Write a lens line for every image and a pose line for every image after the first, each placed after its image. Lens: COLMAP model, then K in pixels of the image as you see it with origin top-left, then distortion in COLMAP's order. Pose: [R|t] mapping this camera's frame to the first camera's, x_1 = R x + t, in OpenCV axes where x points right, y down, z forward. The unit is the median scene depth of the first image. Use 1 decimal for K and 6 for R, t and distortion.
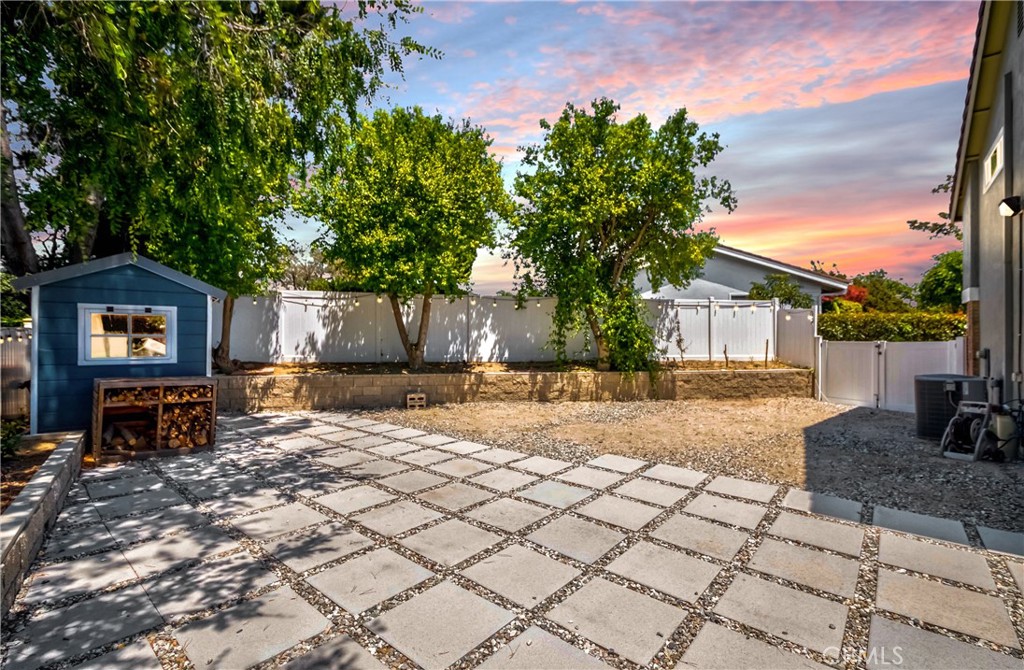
lens RADIAL K [[452.5, 0, 513.9], [0, 452.5, 335.3], [0, 0, 1]] dist [0.000935, 0.000536]
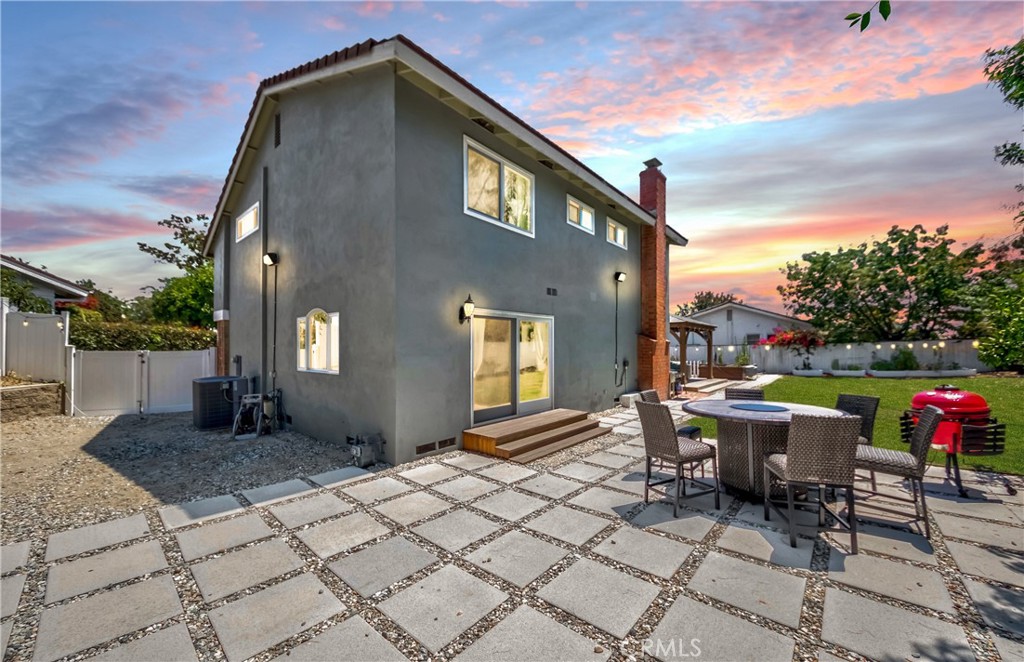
lens RADIAL K [[396.6, 0, 478.8], [0, 396.6, 347.2], [0, 0, 1]] dist [-0.000757, -0.000127]
pose [[0.046028, -0.003129, 0.998935, -0.211911], [-0.007319, 0.999967, 0.003469, -0.009377], [-0.998913, -0.007471, 0.046003, 0.344330]]
